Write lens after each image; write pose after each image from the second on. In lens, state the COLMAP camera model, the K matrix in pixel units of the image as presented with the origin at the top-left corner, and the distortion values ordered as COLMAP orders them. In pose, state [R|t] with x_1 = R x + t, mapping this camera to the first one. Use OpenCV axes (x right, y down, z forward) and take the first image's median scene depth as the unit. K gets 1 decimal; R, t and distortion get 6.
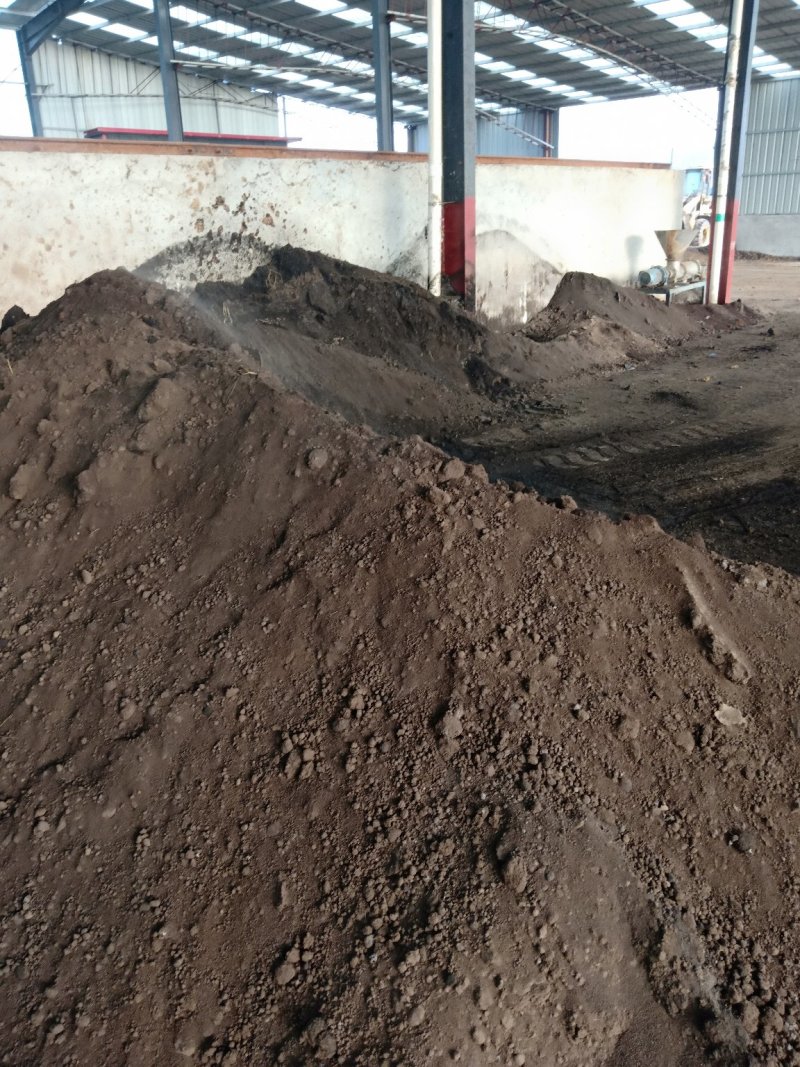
lens RADIAL K [[861.5, 0, 451.0], [0, 861.5, 534.6], [0, 0, 1]] dist [-0.004976, -0.012118]
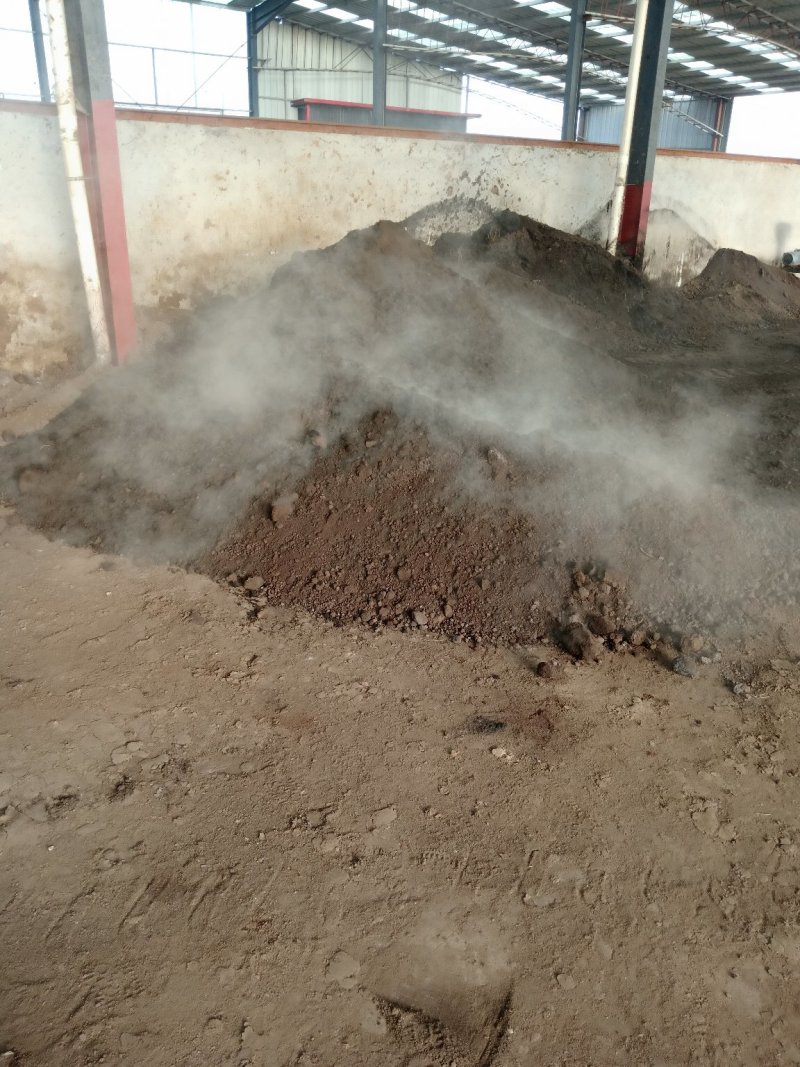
lens RADIAL K [[885.3, 0, 399.7], [0, 885.3, 530.6], [0, 0, 1]] dist [-0.015079, -0.009186]
pose [[0.976045, 0.123721, -0.178965, -0.033786], [-0.121236, 0.992314, 0.024799, 0.114920], [0.180658, -0.002508, 0.983543, -0.302957]]
